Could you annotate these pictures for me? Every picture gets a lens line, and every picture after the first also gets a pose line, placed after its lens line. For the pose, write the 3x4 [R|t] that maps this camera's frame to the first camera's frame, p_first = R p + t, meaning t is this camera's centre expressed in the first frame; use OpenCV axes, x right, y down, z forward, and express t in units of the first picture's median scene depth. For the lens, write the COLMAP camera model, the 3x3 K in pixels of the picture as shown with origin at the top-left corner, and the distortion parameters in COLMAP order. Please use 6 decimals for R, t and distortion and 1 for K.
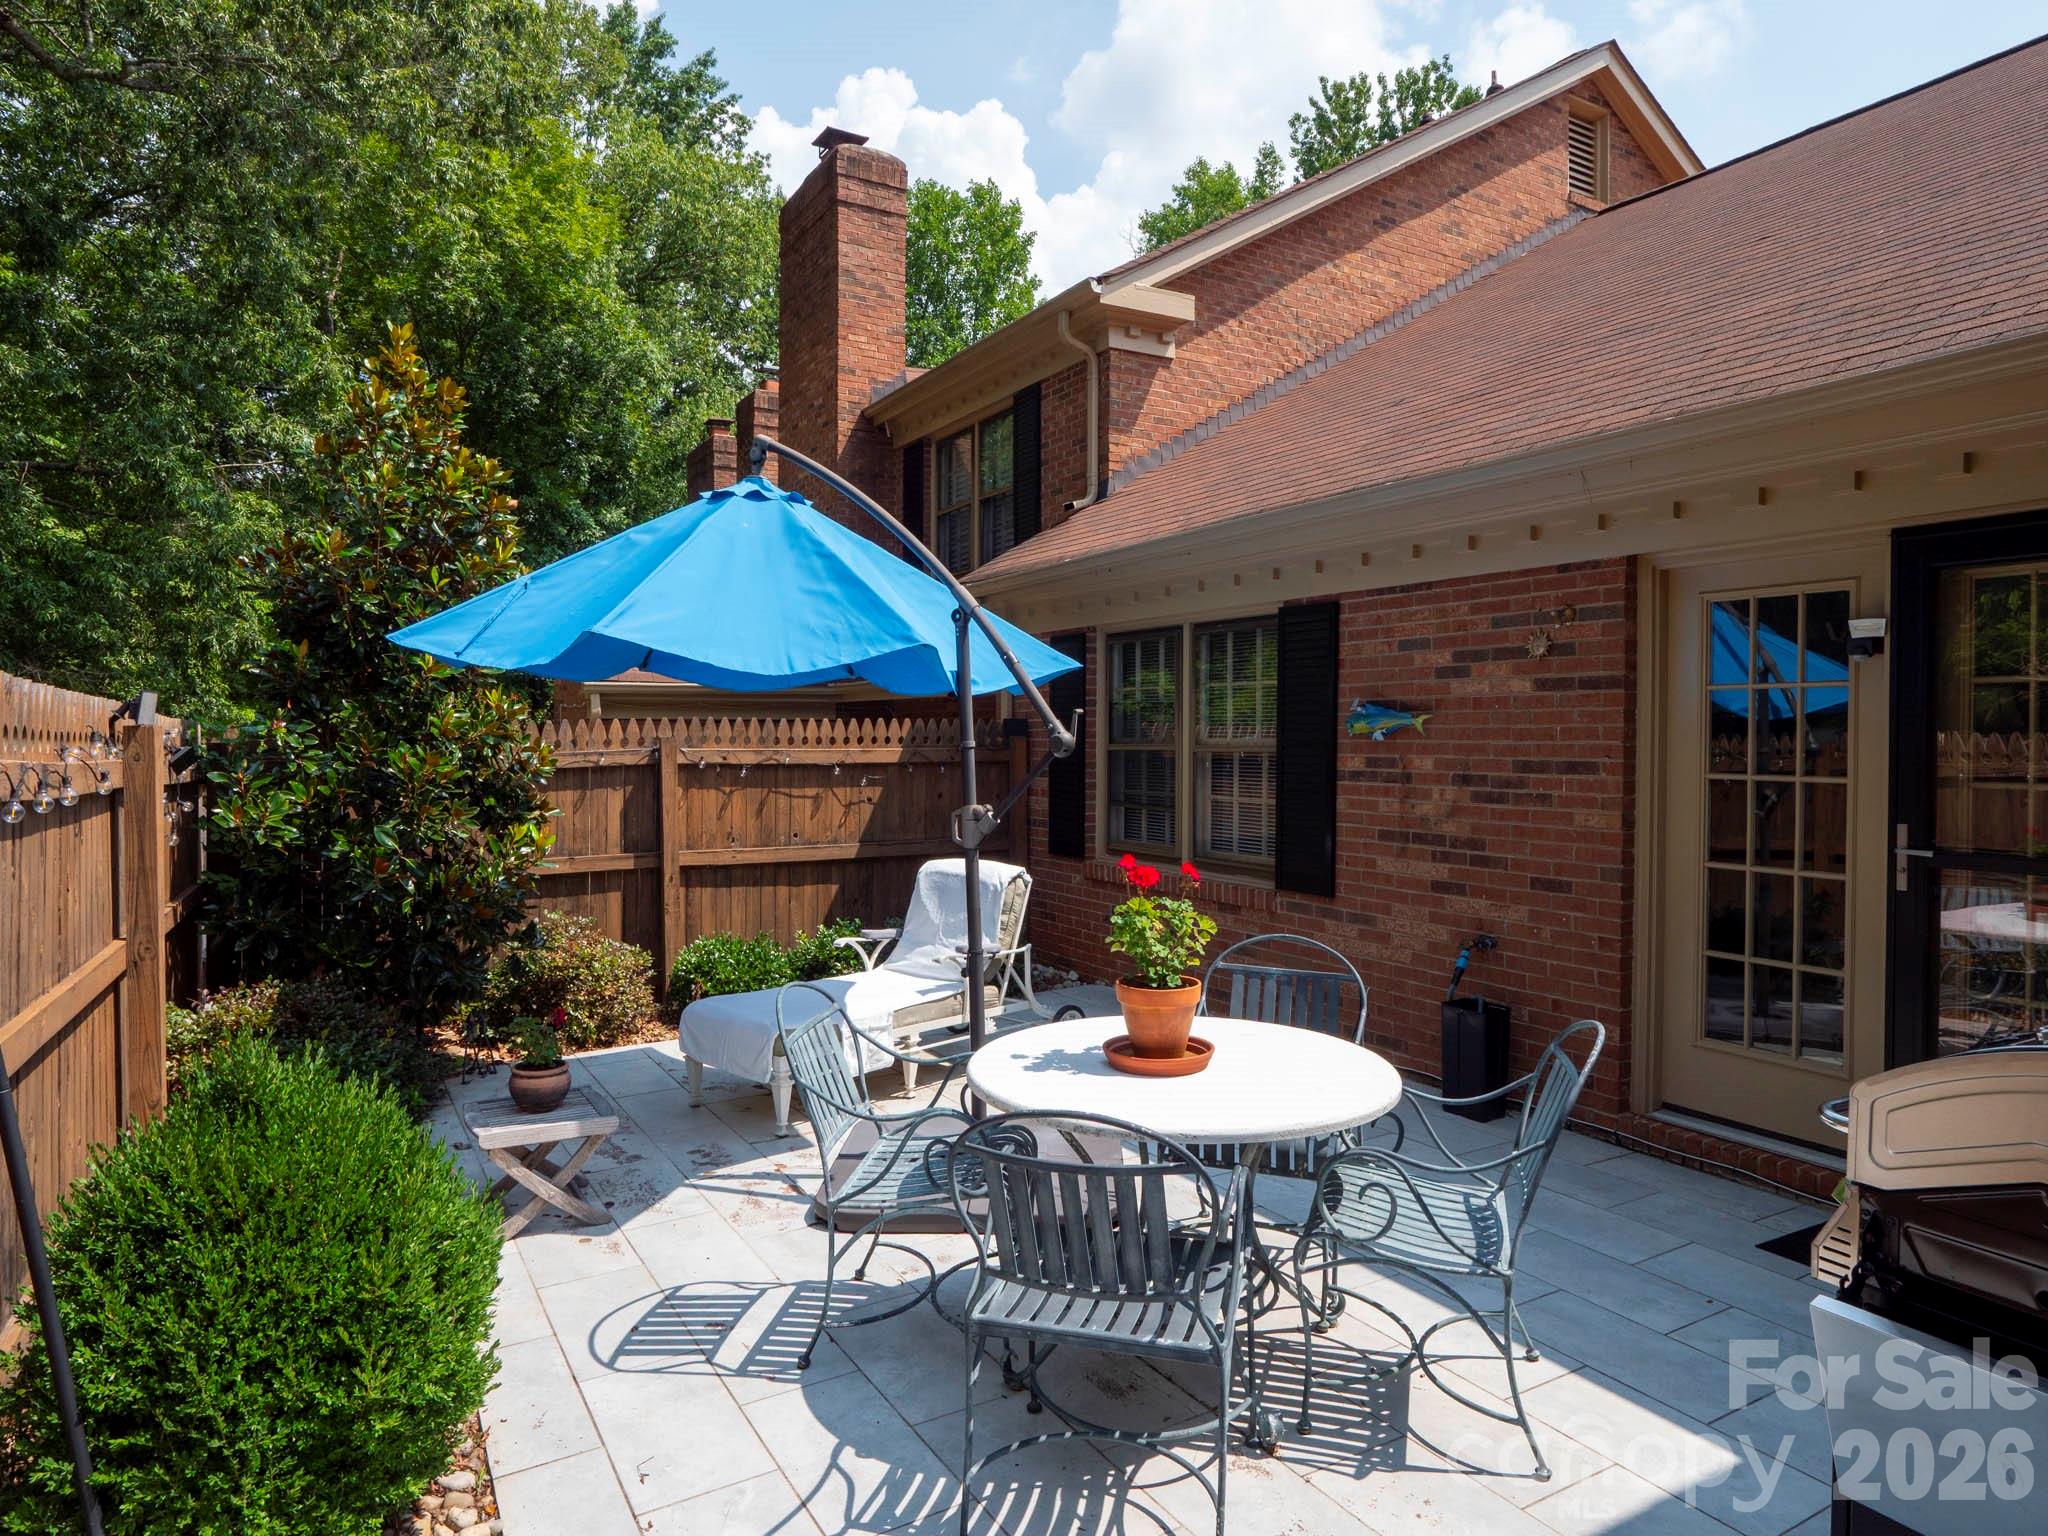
lens RADIAL K [[1249.2, 0, 1018.9], [0, 1249.2, 735.0], [0, 0, 1]] dist [-0.036404, 0.003015]
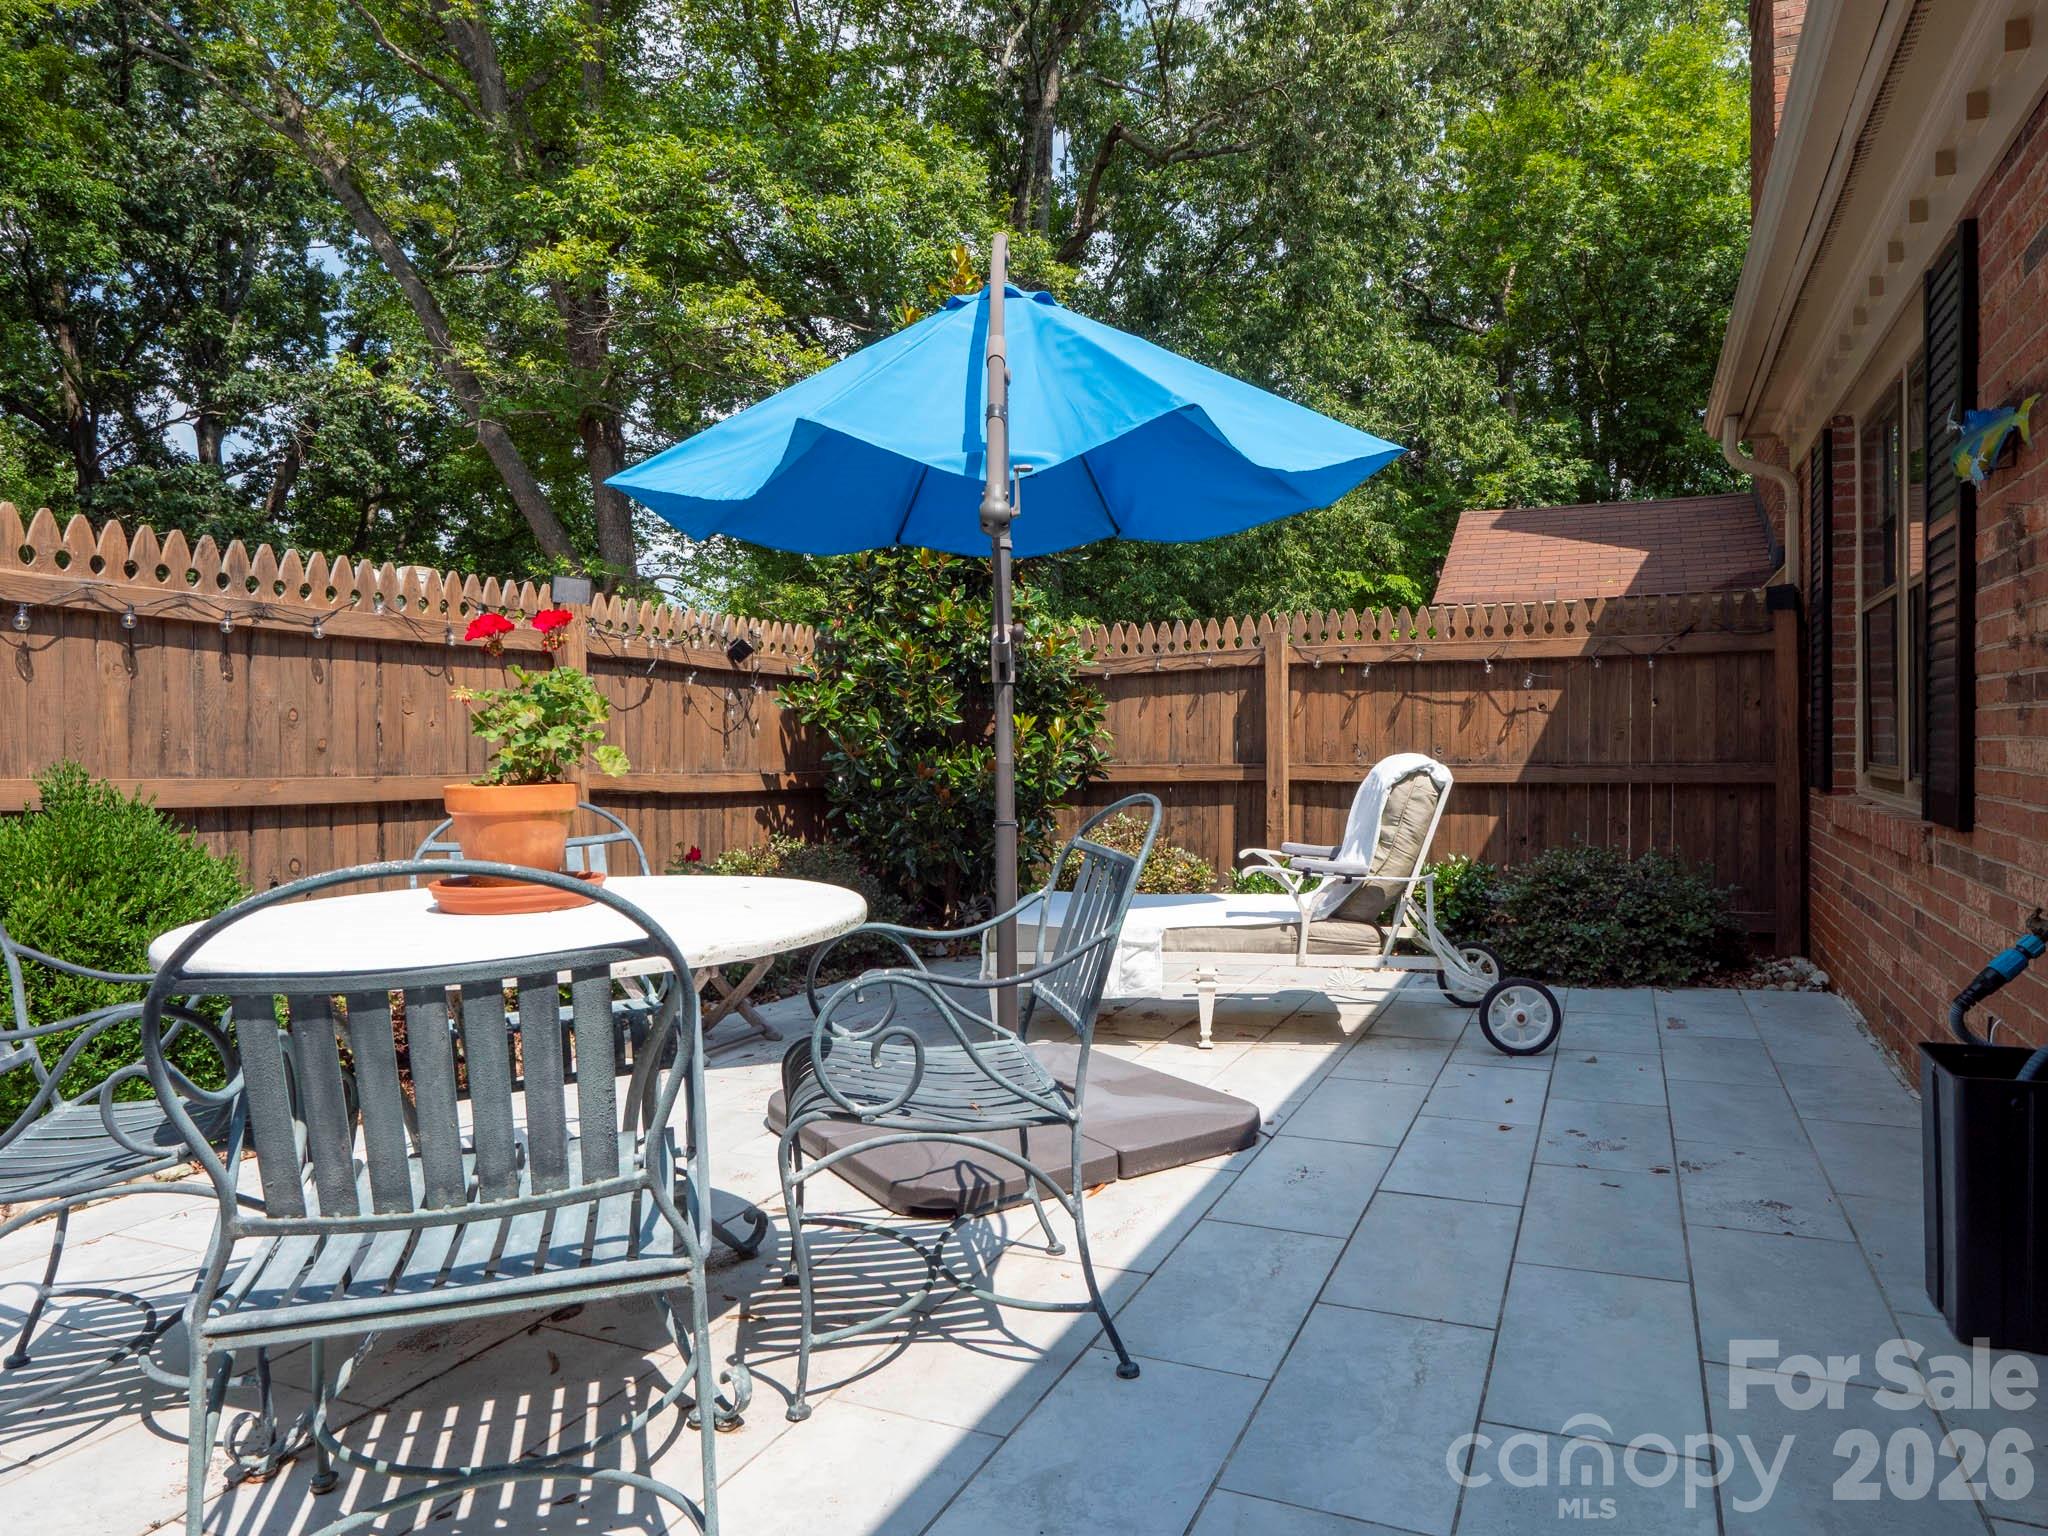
lens RADIAL K [[1249.2, 0, 1035.2], [0, 1249.2, 758.3], [0, 0, 1]] dist [-0.036404, 0.003015]
pose [[0.580758, 0.012848, -0.813975, 0.332434], [0.006549, 0.999769, 0.020453, 0.069532], [0.814050, -0.017209, 0.580539, 0.334533]]
